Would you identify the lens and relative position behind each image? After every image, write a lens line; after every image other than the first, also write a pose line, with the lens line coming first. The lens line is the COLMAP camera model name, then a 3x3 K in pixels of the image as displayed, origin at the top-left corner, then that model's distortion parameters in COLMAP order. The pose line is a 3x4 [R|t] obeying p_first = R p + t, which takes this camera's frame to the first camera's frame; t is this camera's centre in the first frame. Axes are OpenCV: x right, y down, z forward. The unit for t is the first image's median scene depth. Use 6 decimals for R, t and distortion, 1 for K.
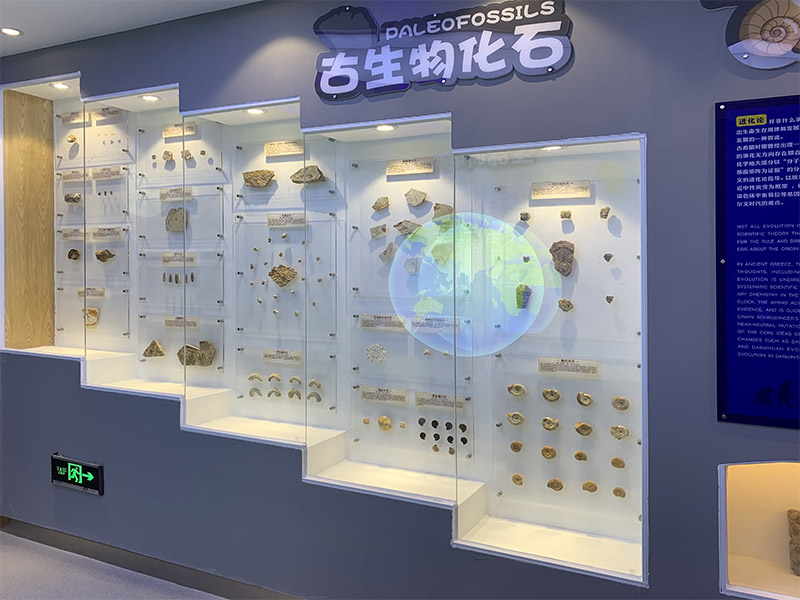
lens RADIAL K [[601.8, 0, 399.2], [0, 601.8, 299.6], [0, 0, 1]] dist [0.039482, 0.021872]
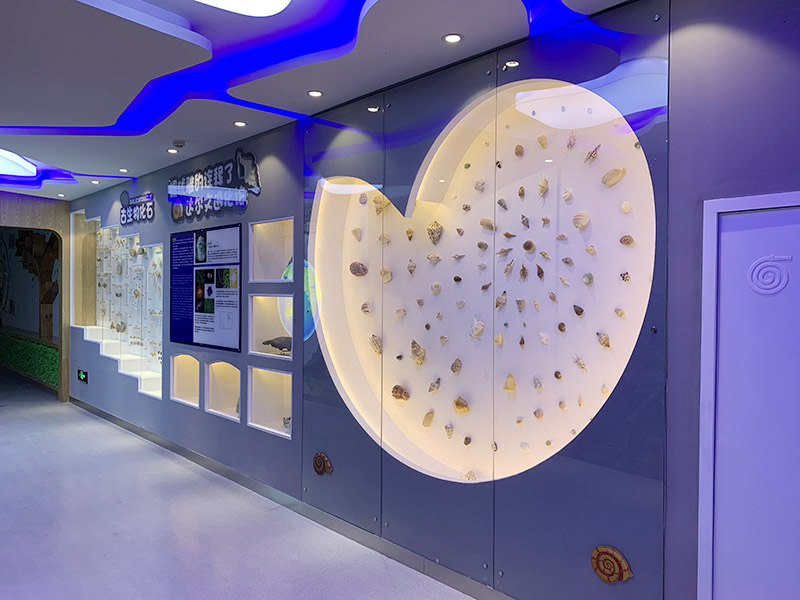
lens RADIAL K [[601.8, 0, 401.6], [0, 601.8, 299.9], [0, 0, 1]] dist [0.039482, 0.021872]
pose [[0.920700, -0.009663, -0.390152, 1.620711], [-0.001921, 0.999569, -0.029289, 0.053028], [0.390267, 0.027716, 0.920284, -0.759211]]
